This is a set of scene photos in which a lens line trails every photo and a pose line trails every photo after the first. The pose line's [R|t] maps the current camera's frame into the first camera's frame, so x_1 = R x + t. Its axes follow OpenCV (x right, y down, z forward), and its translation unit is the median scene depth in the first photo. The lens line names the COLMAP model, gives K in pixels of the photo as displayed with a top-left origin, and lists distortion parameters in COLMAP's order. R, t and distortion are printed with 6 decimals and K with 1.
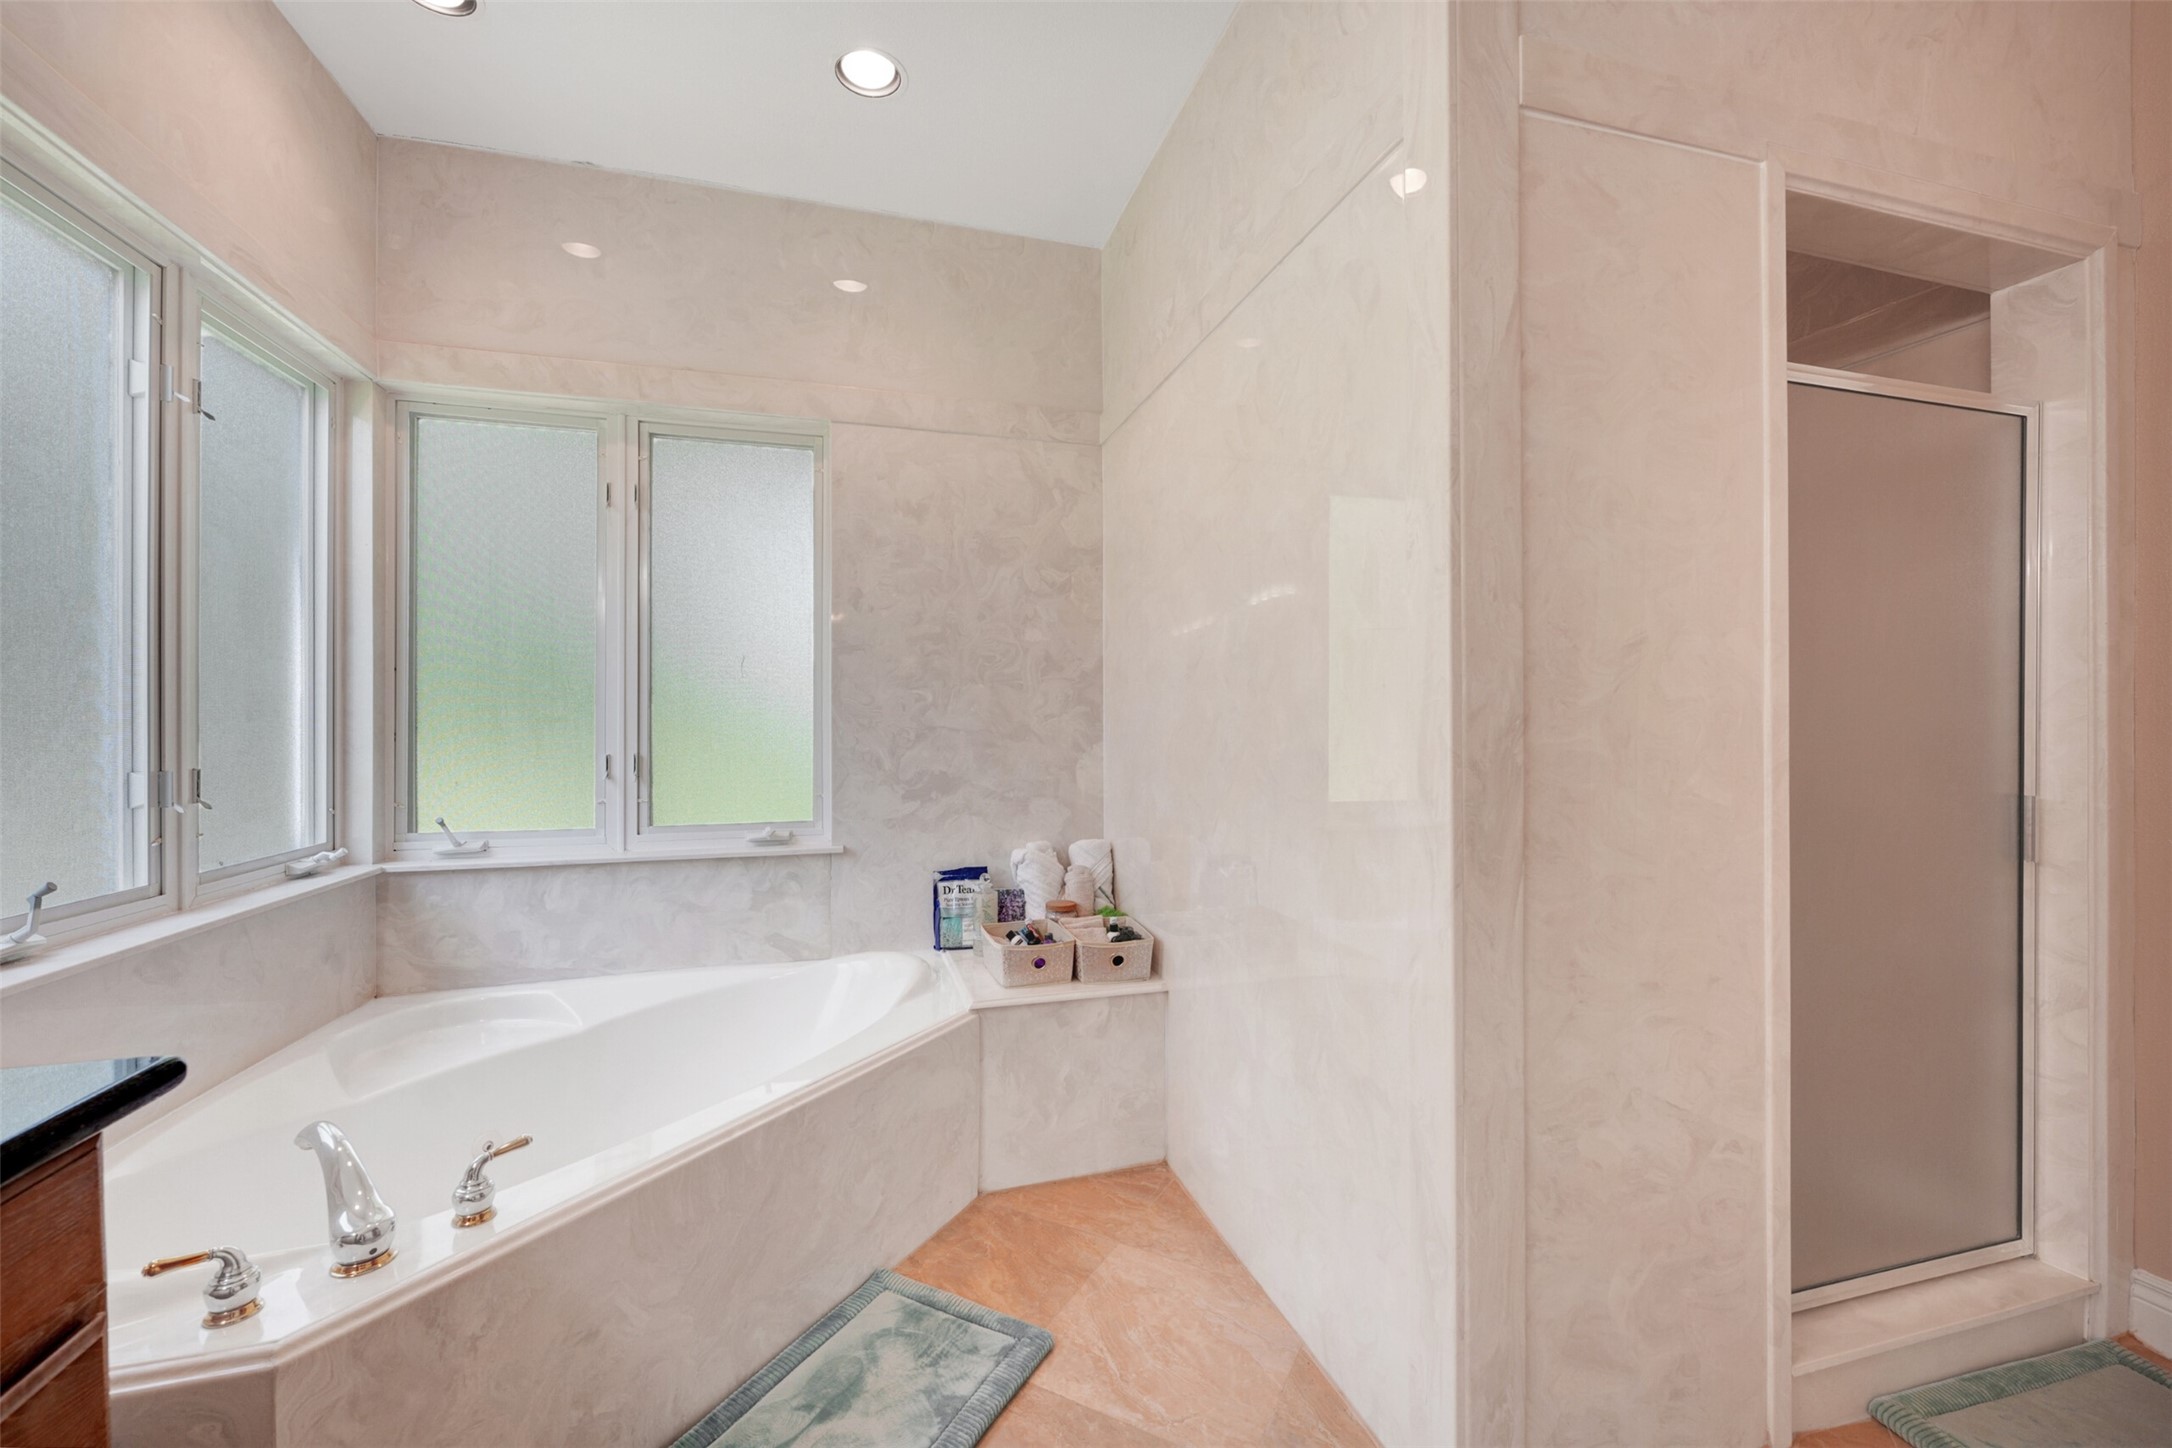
lens RADIAL K [[874.7, 0, 1077.9], [0, 874.7, 721.6], [0, 0, 1]] dist [-0.001305, -0.000308]
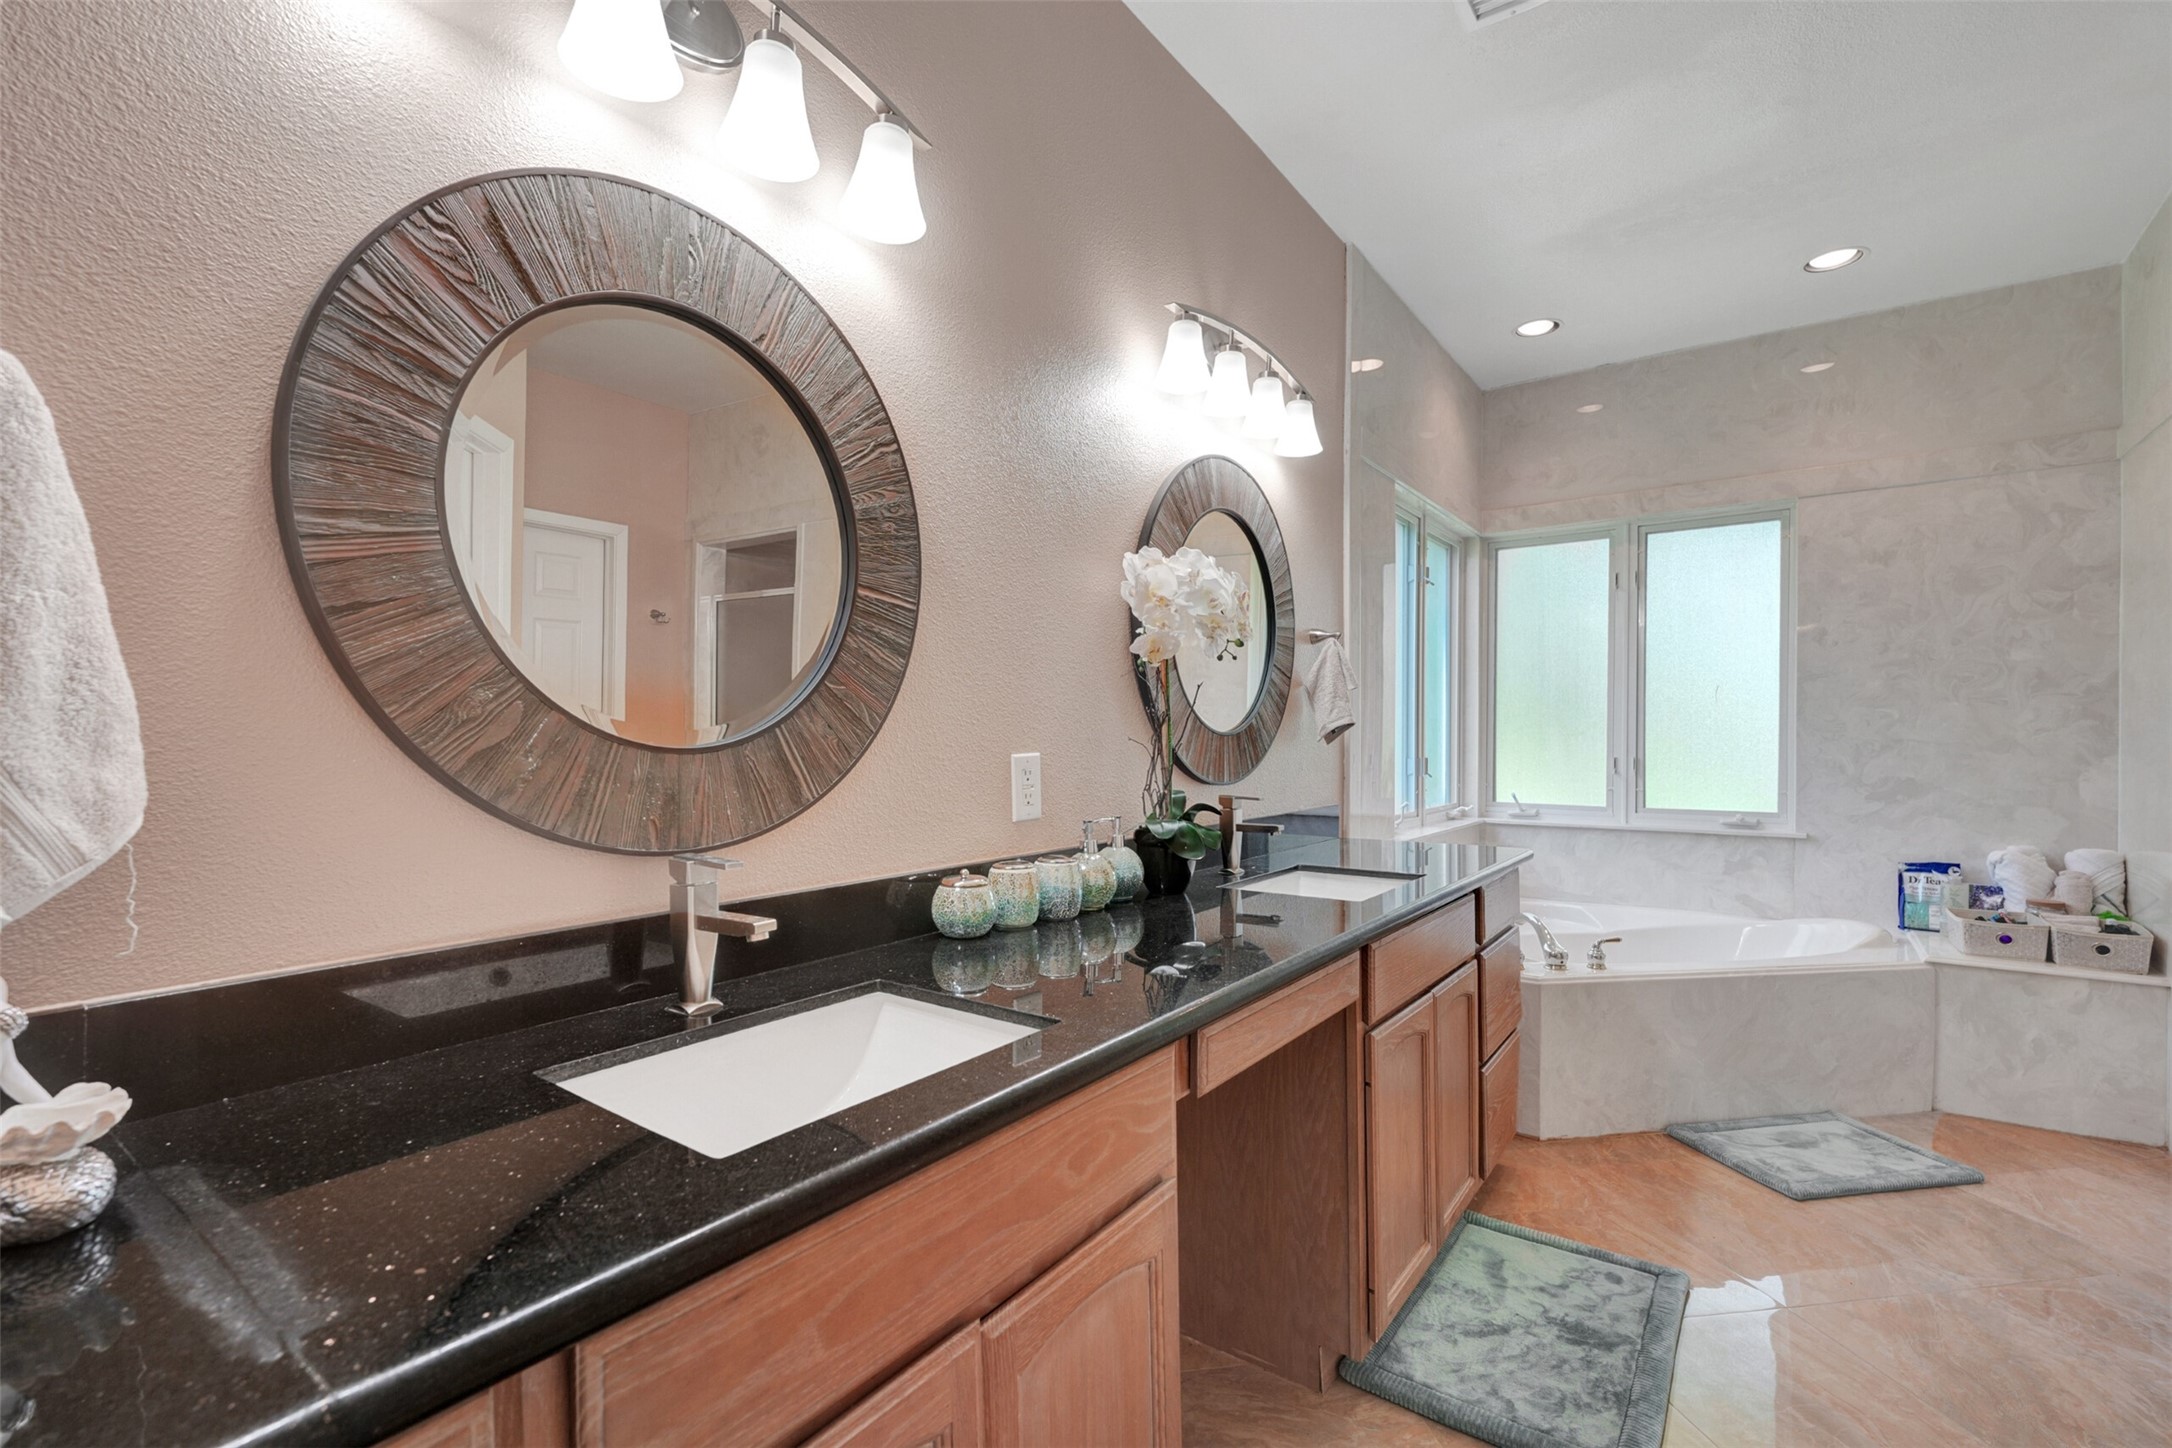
lens RADIAL K [[966.4, 0, 1090.8], [0, 966.4, 745.1], [0, 0, 1]] dist [-0.000526, 0.000424]
pose [[0.620373, 0.008762, -0.784258, 0.203708], [-0.001070, 0.999946, 0.010325, 0.001607], [0.784306, -0.005566, 0.620349, -0.749287]]
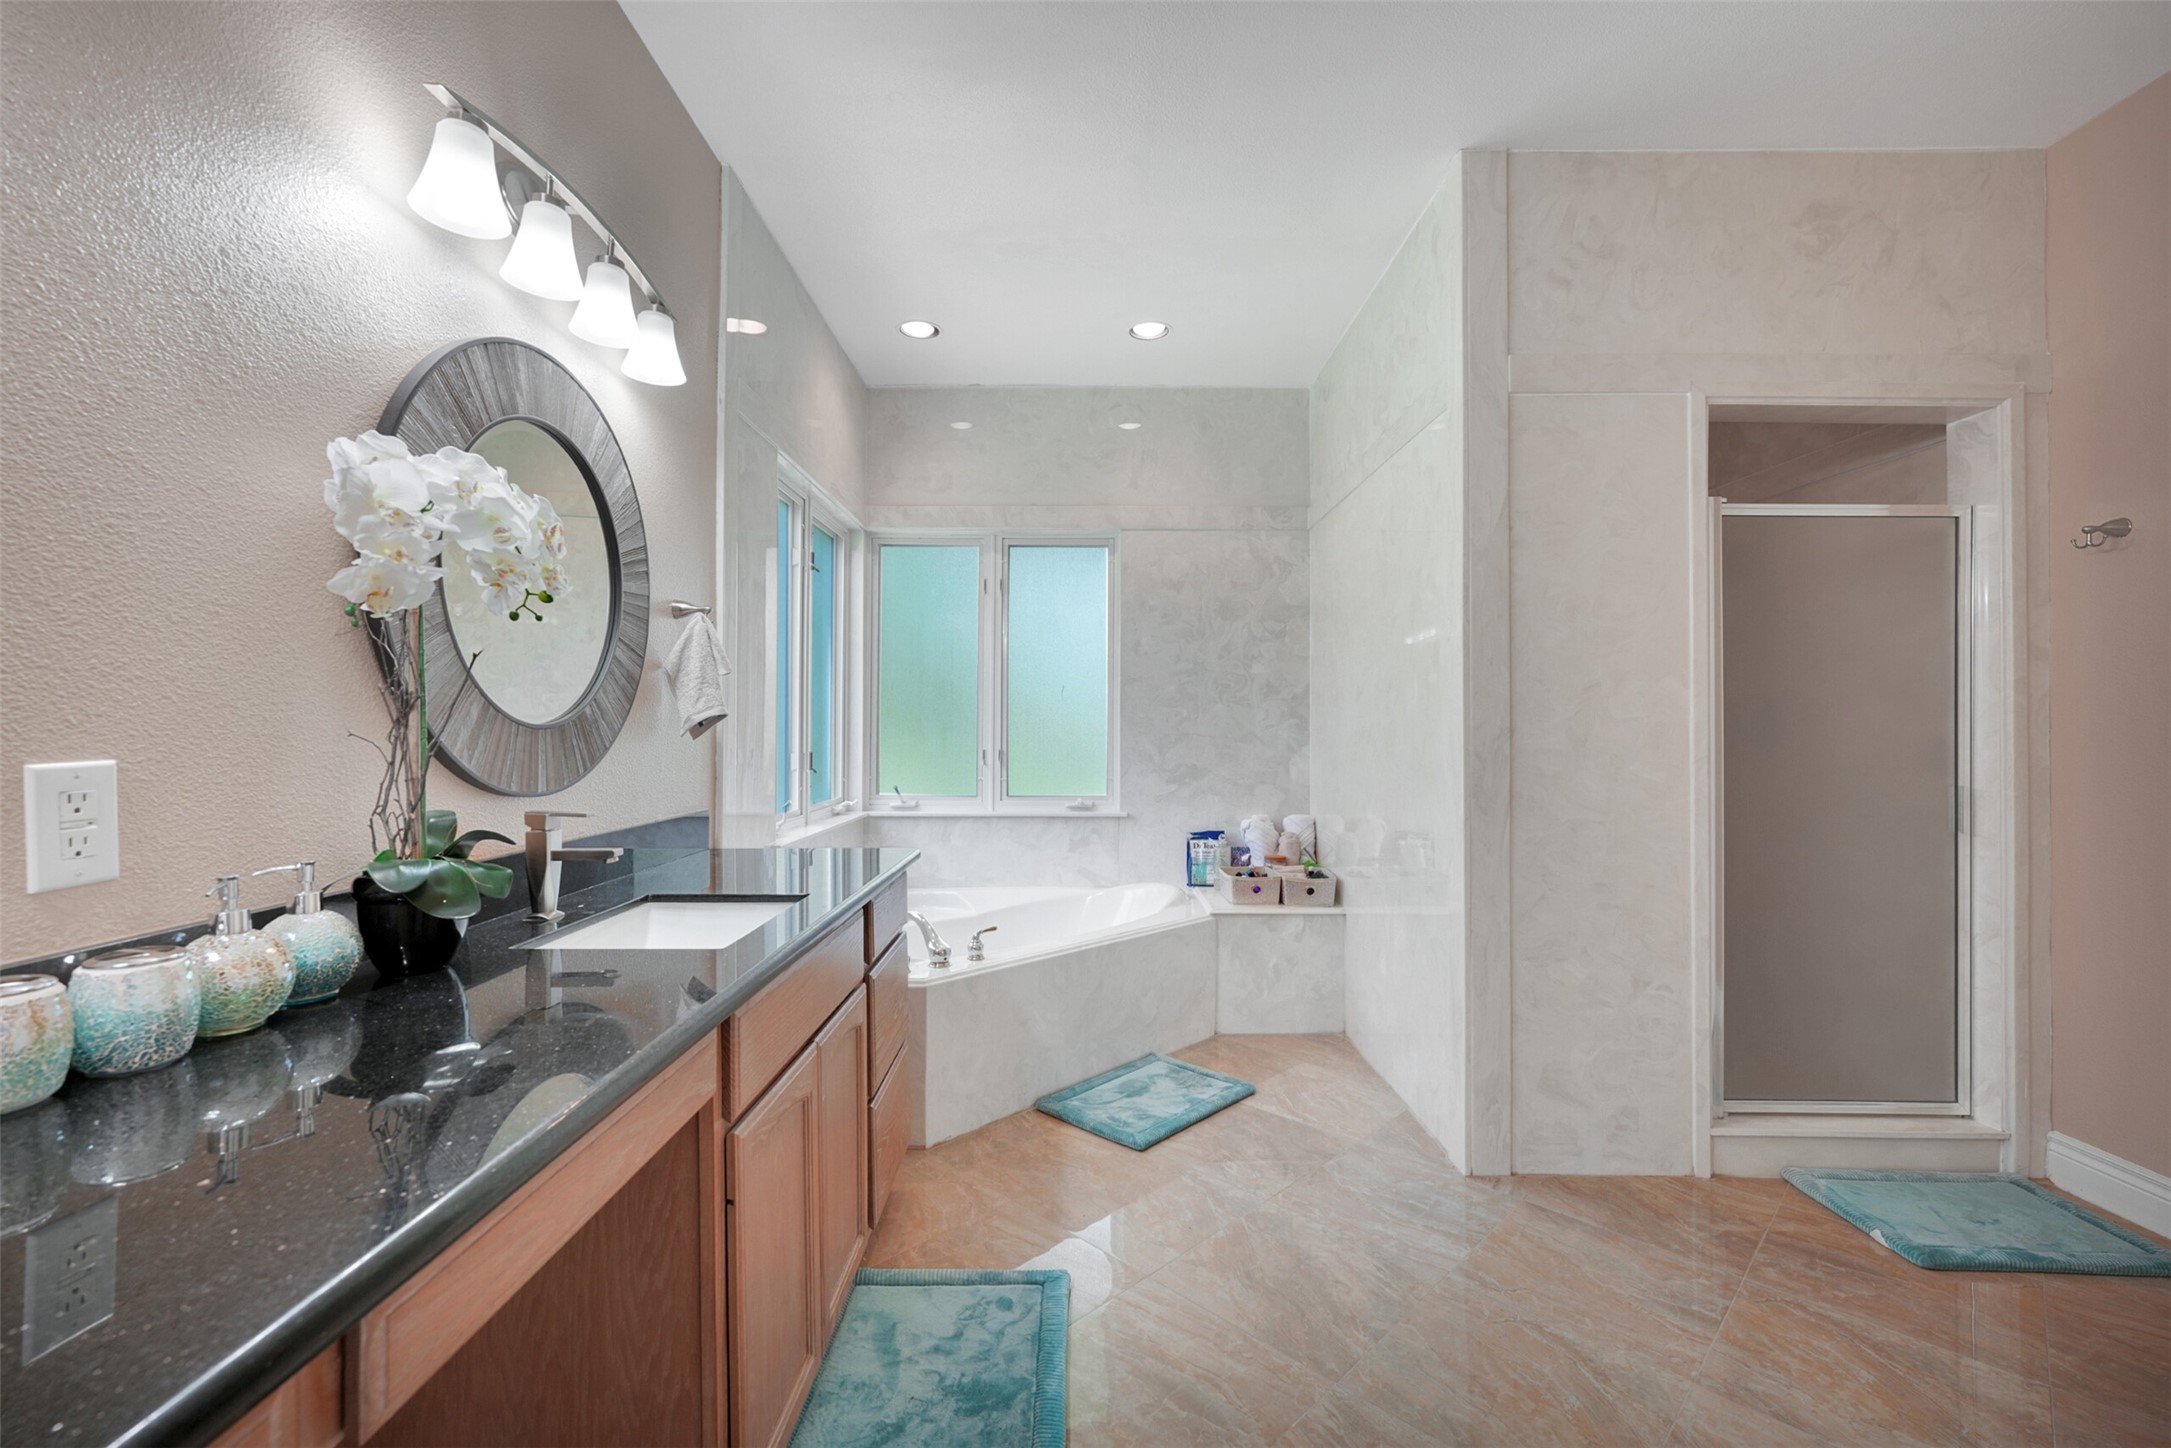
lens RADIAL K [[904.5, 0, 1085.5], [0, 904.5, 724.0], [0, 0, 1]] dist [-0.004756, -0.000315]
pose [[0.962798, 0.003093, -0.270205, 0.089645], [-0.004885, 0.999970, -0.005960, 0.000261], [0.270178, 0.007058, 0.962784, -0.566973]]
